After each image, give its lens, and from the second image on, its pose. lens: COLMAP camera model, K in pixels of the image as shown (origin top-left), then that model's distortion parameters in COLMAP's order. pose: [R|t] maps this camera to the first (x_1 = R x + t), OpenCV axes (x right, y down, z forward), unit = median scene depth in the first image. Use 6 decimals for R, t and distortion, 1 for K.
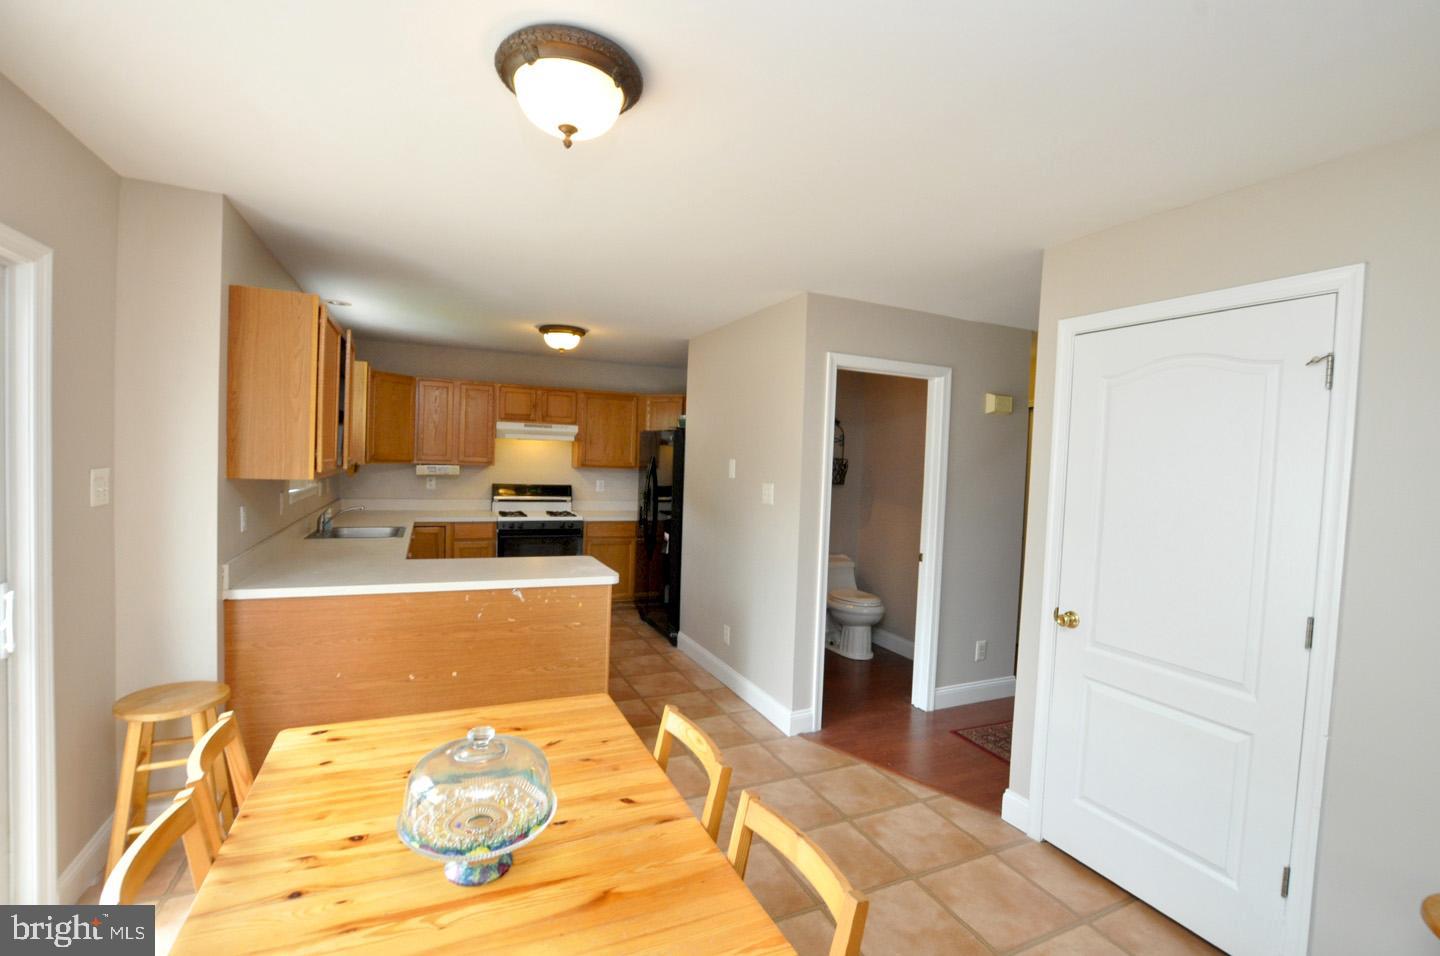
lens RADIAL K [[631.8, 0, 722.3], [0, 631.8, 477.6], [0, 0, 1]] dist [-0.034639, 0.005026]
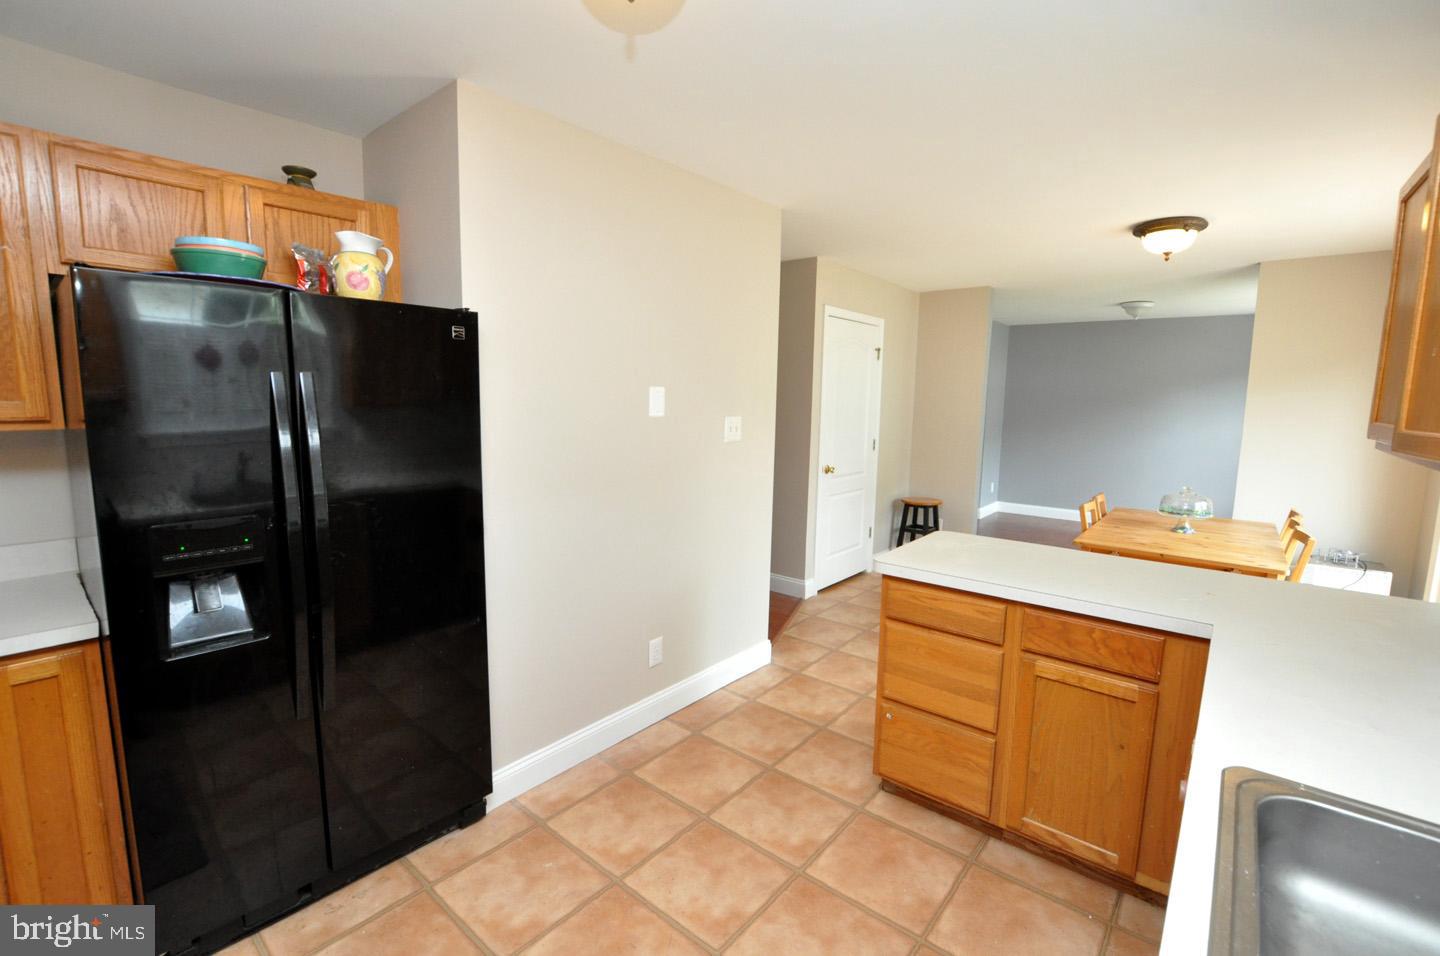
lens RADIAL K [[631.8, 0, 720.0], [0, 631.8, 481.5], [0, 0, 1]] dist [-0.034639, 0.005026]
pose [[-0.423121, -0.168278, 0.890309, -0.495041], [-0.002698, 0.982832, 0.184484, -0.044303], [-0.906069, 0.075657, -0.416311, 1.013795]]
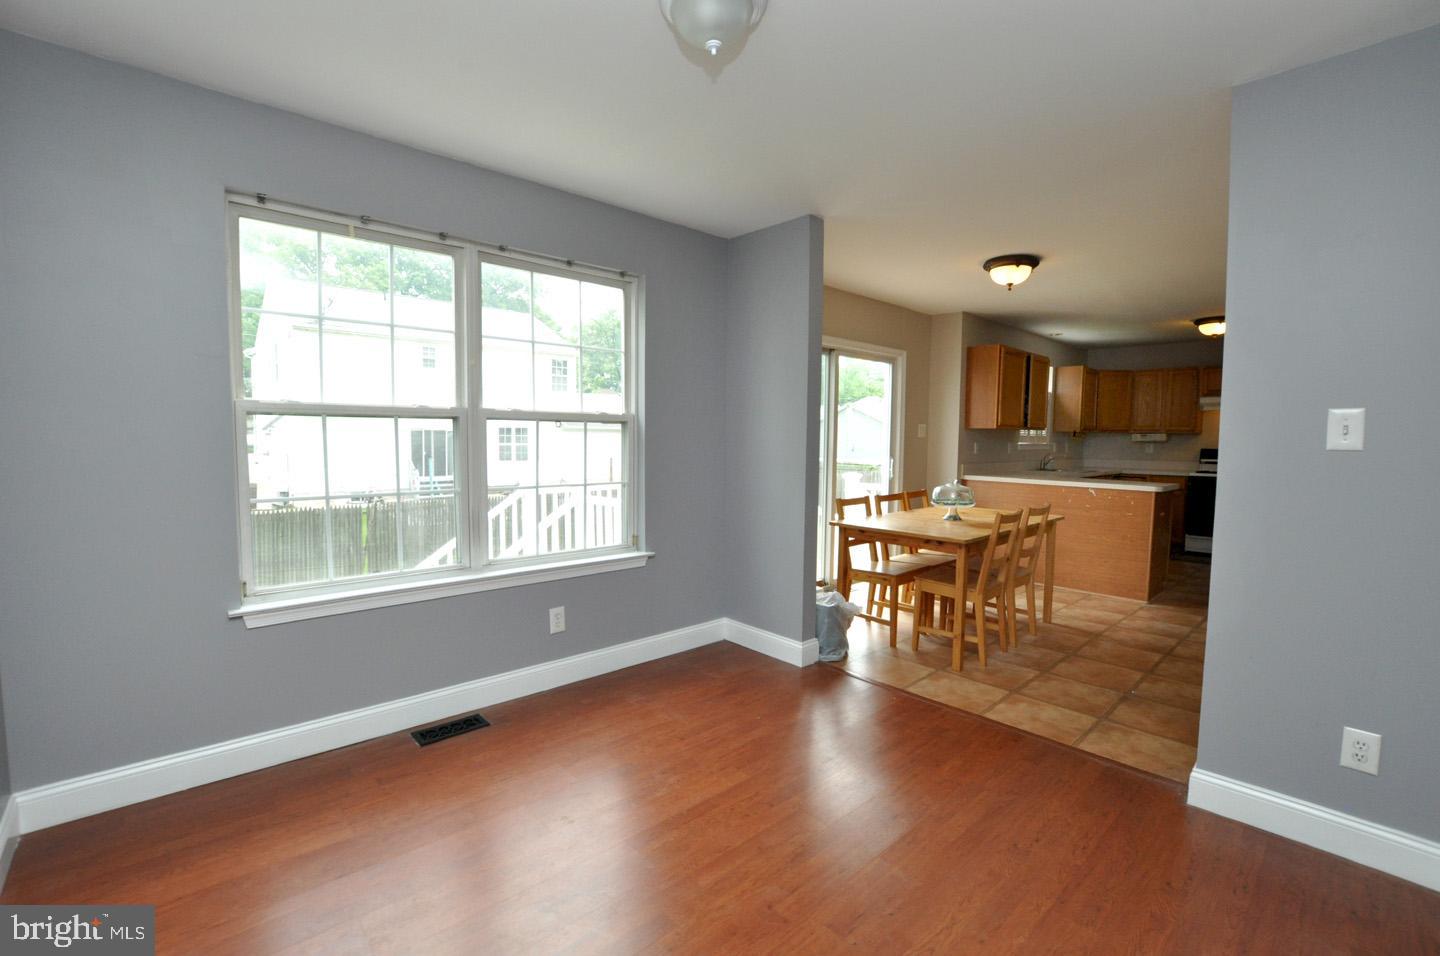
lens RADIAL K [[631.8, 0, 722.7], [0, 631.8, 482.1], [0, 0, 1]] dist [-0.034639, 0.005026]
pose [[0.311741, 0.031796, -0.949635, 0.589046], [-0.027854, 0.999316, 0.024316, 0.085124], [0.949759, 0.018870, 0.312413, -0.308590]]
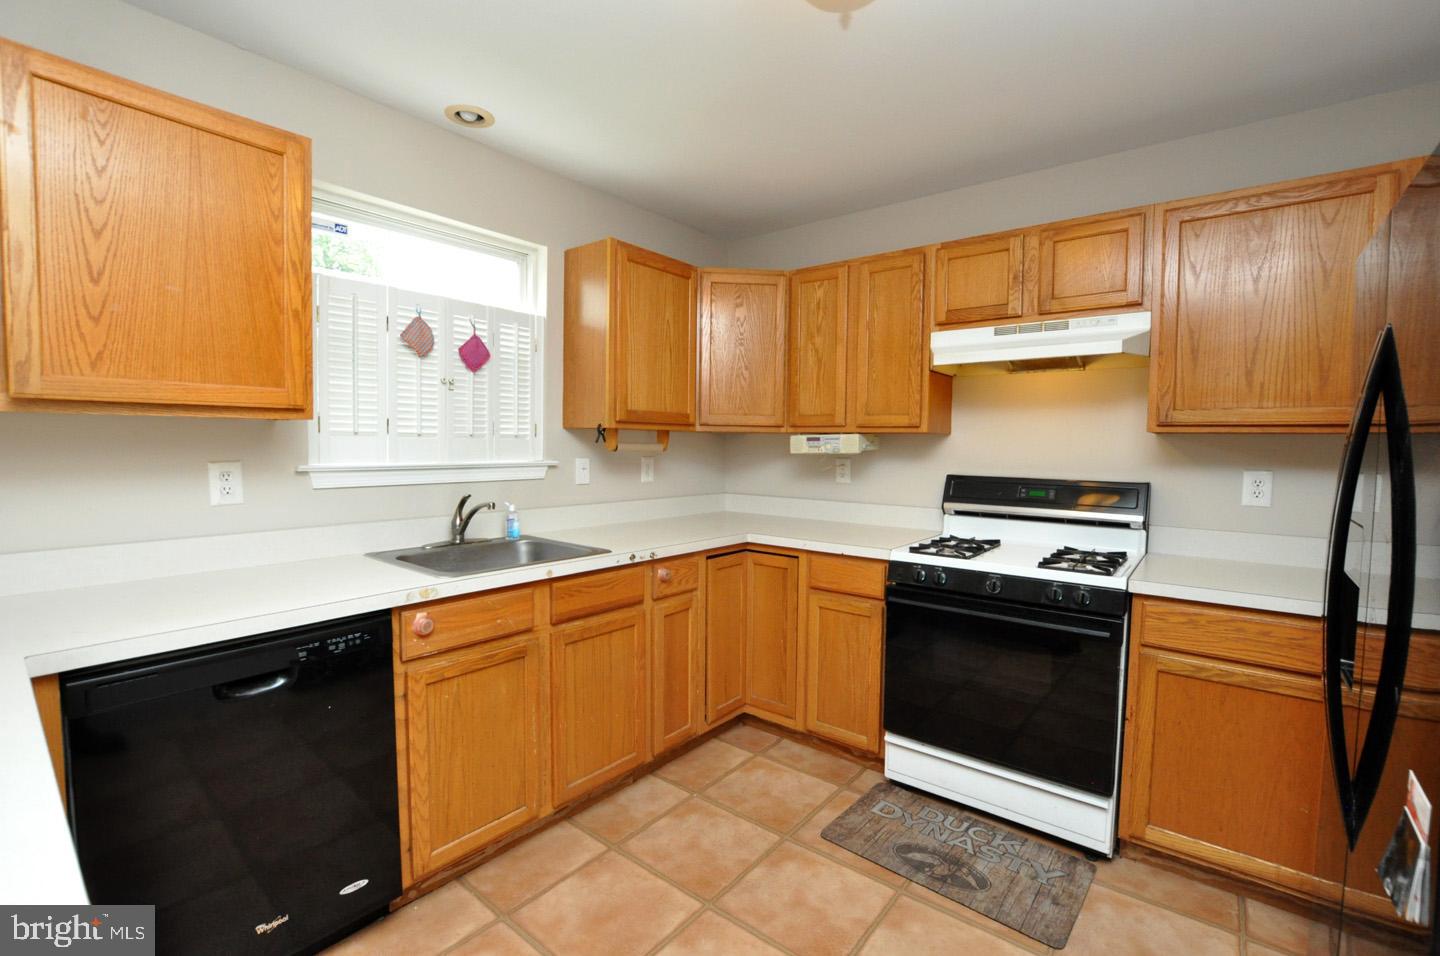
lens RADIAL K [[631.8, 0, 724.1], [0, 631.8, 478.0], [0, 0, 1]] dist [-0.034639, 0.005026]
pose [[0.448270, 0.016883, -0.893739, -0.033375], [-0.024290, 0.999682, 0.006701, 0.015414], [0.893568, 0.018705, 0.448538, 0.780630]]
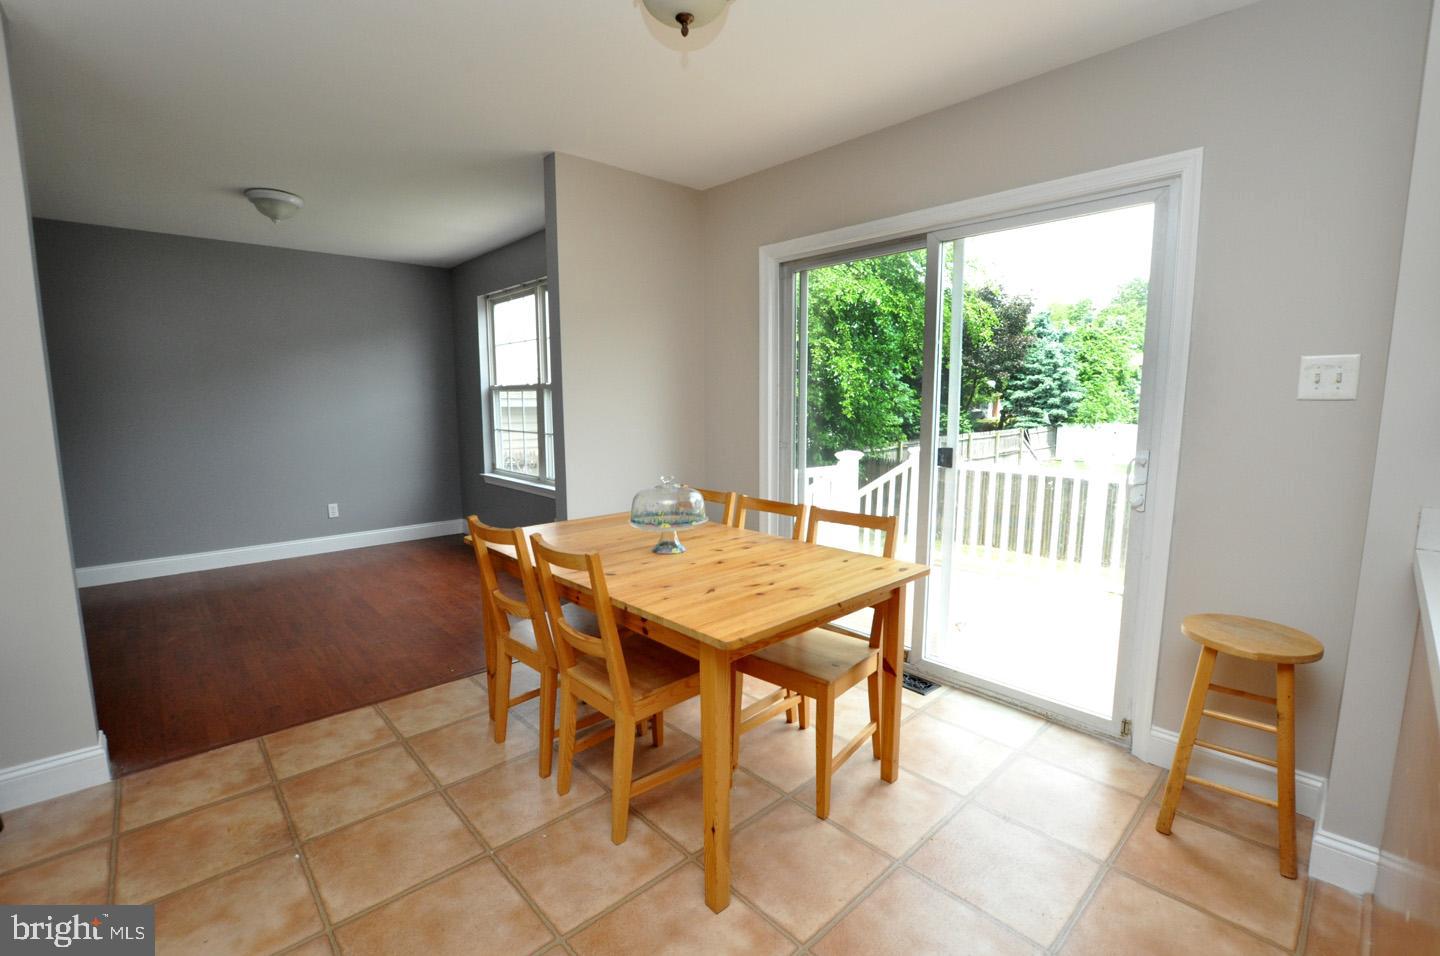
lens RADIAL K [[631.8, 0, 724.7], [0, 631.8, 486.7], [0, 0, 1]] dist [-0.034639, 0.005026]
pose [[-0.947921, 0.002017, -0.318500, 0.013621], [-0.050244, 0.986513, 0.155782, 0.029093], [0.314518, 0.163672, -0.935035, 0.647005]]
